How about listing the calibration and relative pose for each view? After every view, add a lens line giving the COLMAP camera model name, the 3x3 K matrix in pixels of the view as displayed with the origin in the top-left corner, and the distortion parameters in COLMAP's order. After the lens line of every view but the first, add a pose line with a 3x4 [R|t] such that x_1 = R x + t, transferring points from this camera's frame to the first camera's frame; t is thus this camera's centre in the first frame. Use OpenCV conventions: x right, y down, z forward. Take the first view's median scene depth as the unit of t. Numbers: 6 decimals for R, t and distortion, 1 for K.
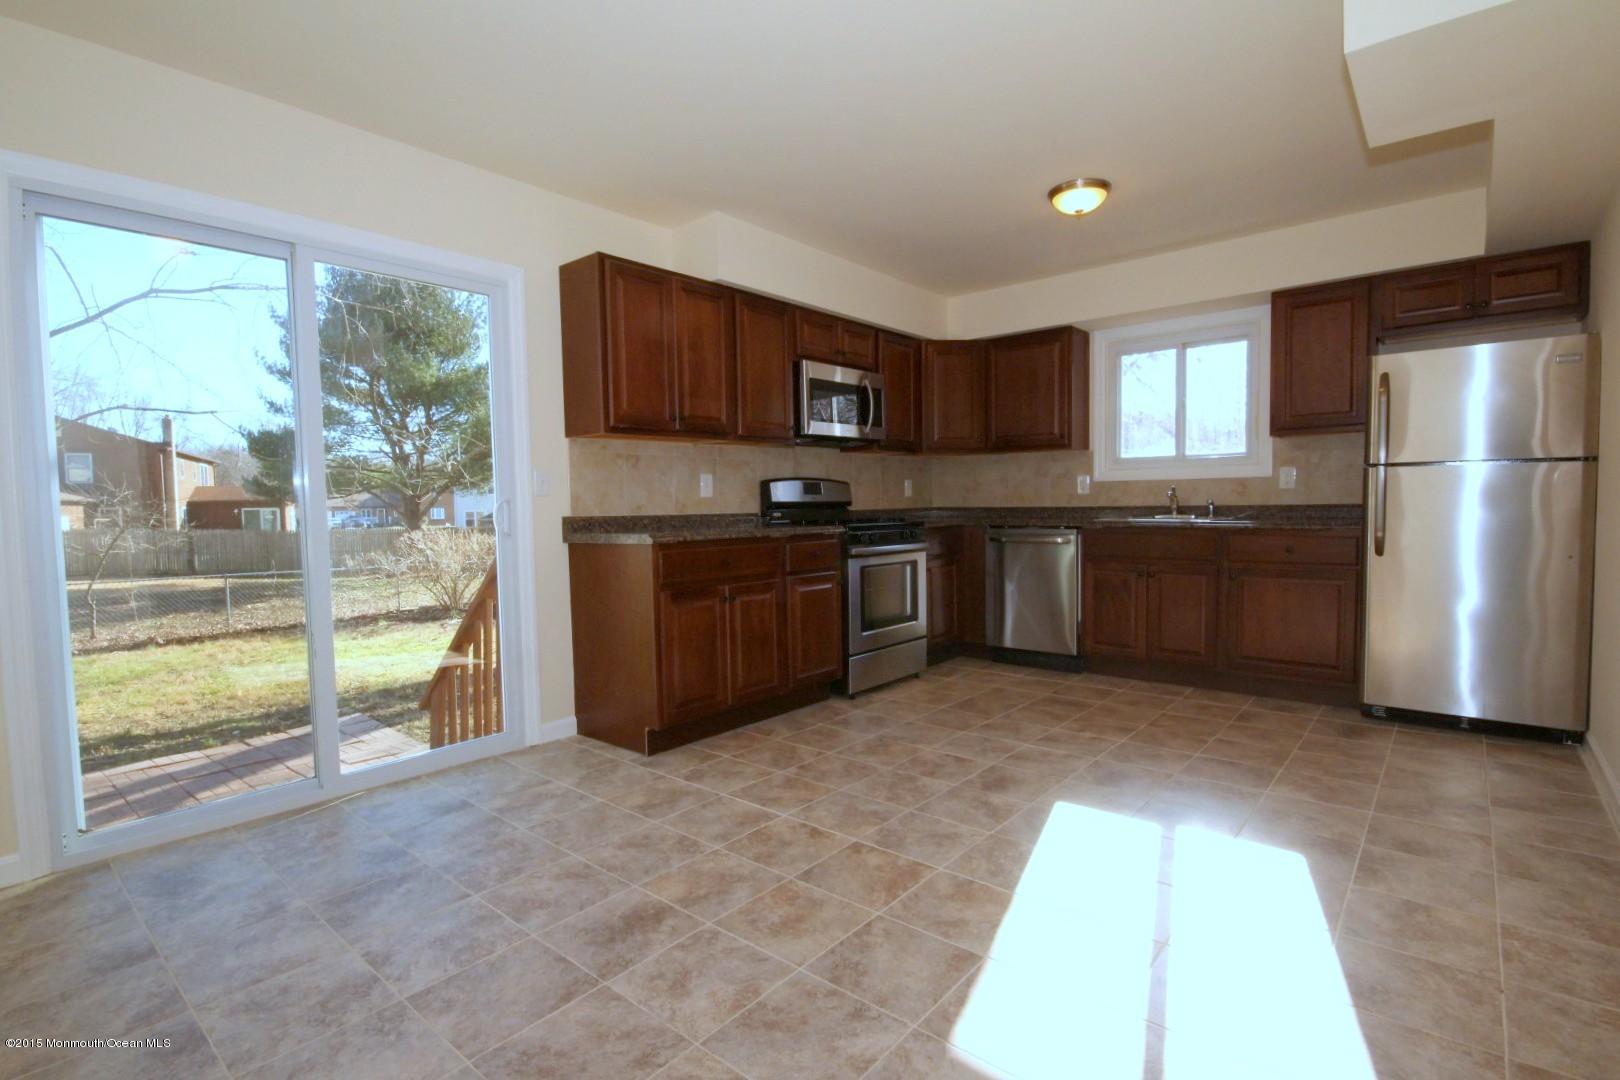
lens RADIAL K [[753.1, 0, 816.0], [0, 753.1, 541.1], [0, 0, 1]] dist [0.001934, 0.000340]
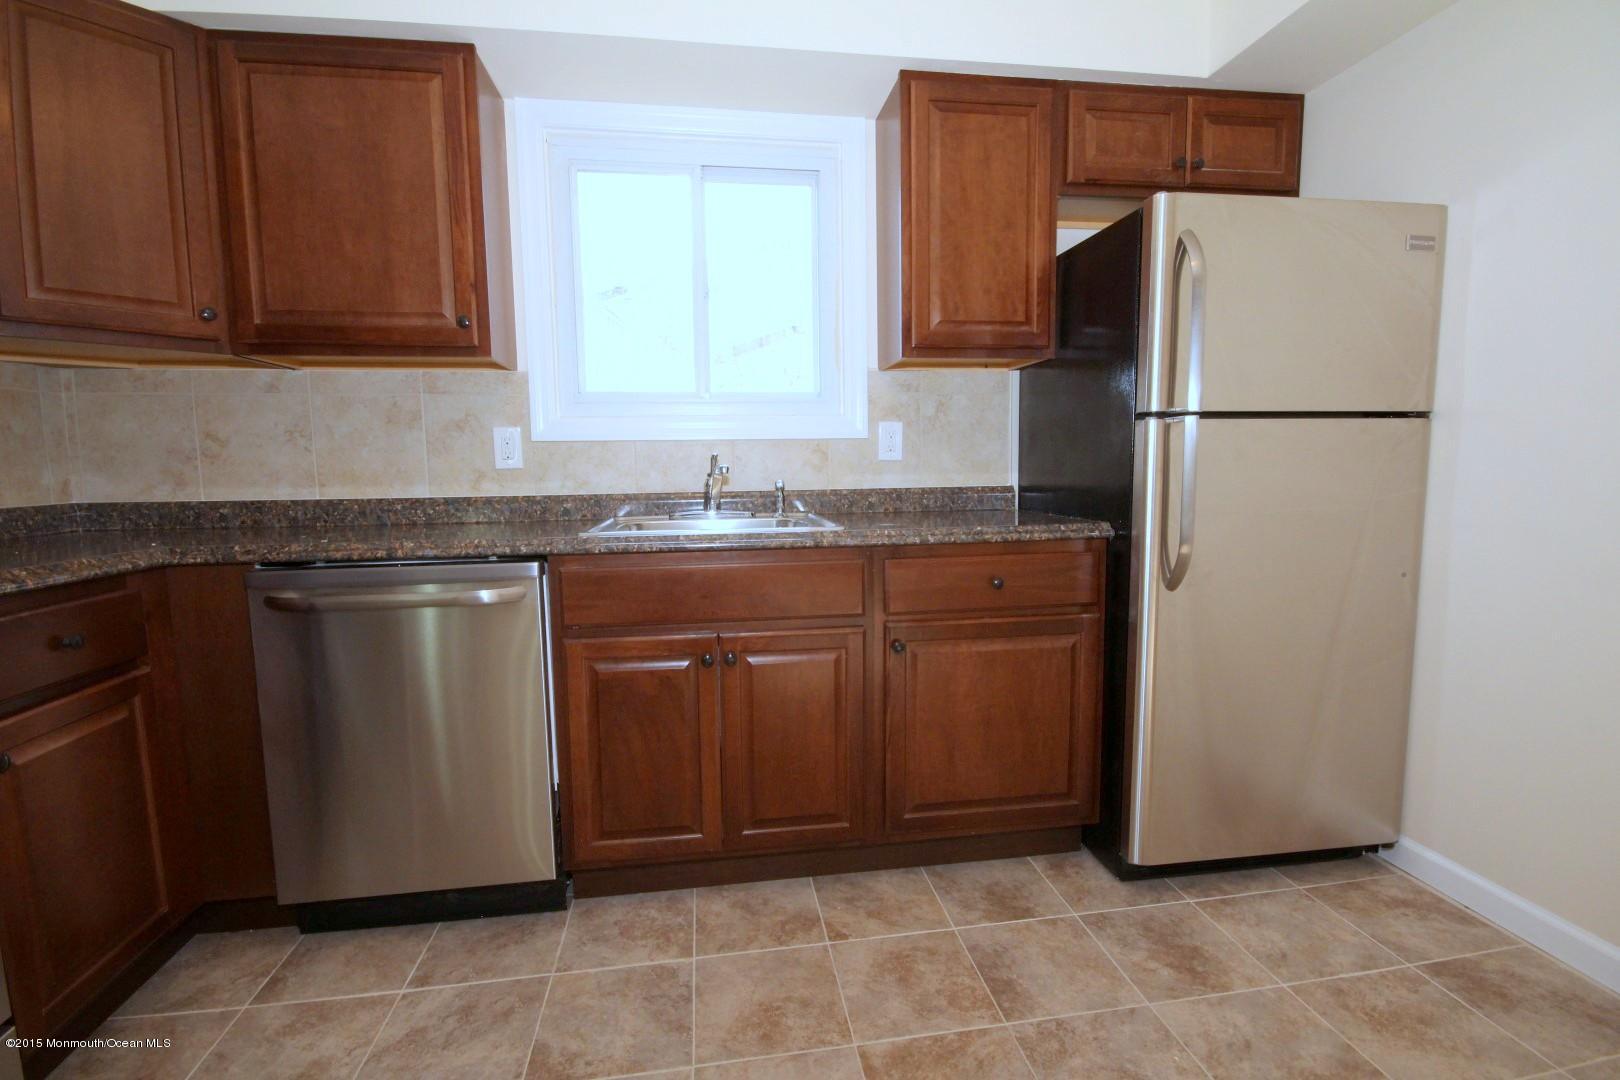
lens RADIAL K [[753.1, 0, 816.3], [0, 753.1, 535.1], [0, 0, 1]] dist [0.001934, 0.000340]
pose [[0.650714, -0.069215, 0.756162, 0.143216], [0.045089, 0.997602, 0.052515, -0.041815], [-0.757983, -0.000078, 0.652274, 0.619983]]
